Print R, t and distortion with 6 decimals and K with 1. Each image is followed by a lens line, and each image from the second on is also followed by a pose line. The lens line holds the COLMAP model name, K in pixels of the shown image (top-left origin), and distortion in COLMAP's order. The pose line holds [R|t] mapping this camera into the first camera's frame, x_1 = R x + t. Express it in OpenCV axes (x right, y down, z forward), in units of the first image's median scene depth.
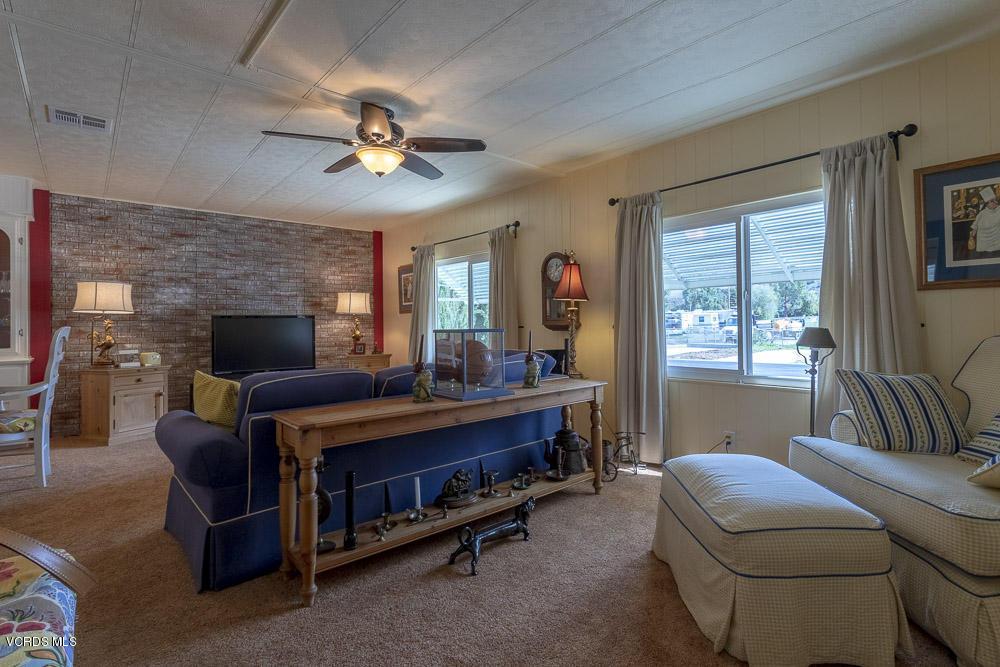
lens RADIAL K [[504.1, 0, 502.5], [0, 504.1, 324.7], [0, 0, 1]] dist [0.003552, -0.001185]
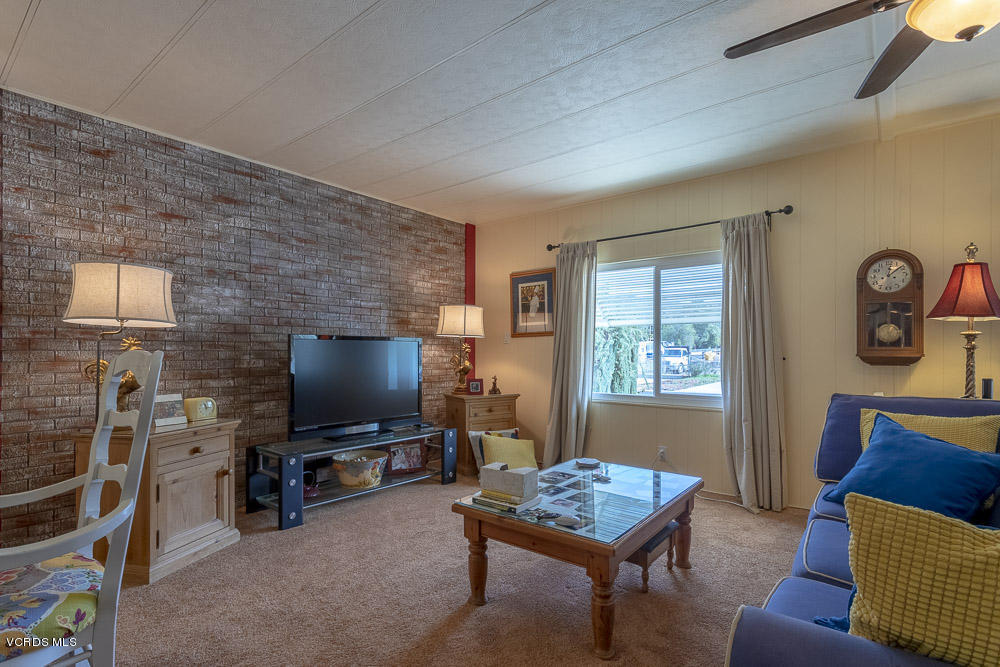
lens RADIAL K [[504.1, 0, 504.4], [0, 504.1, 357.0], [0, 0, 1]] dist [0.003552, -0.001185]
pose [[0.982119, 0.011602, 0.187902, -0.421339], [-0.013081, 0.999892, 0.006636, 0.001262], [-0.187805, -0.008975, 0.982165, 0.344961]]
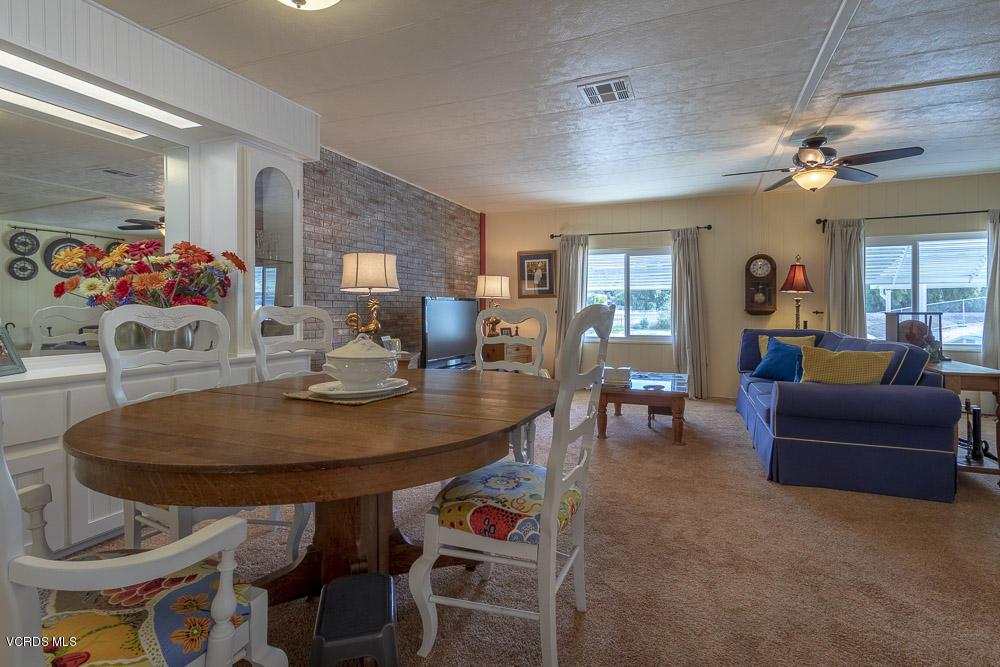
lens RADIAL K [[504.1, 0, 516.4], [0, 504.1, 316.4], [0, 0, 1]] dist [0.003552, -0.001185]
pose [[0.880998, 0.005004, 0.473093, -0.819736], [-0.009475, 0.999930, 0.007068, 0.007890], [-0.473025, -0.010709, 0.880984, 0.139909]]
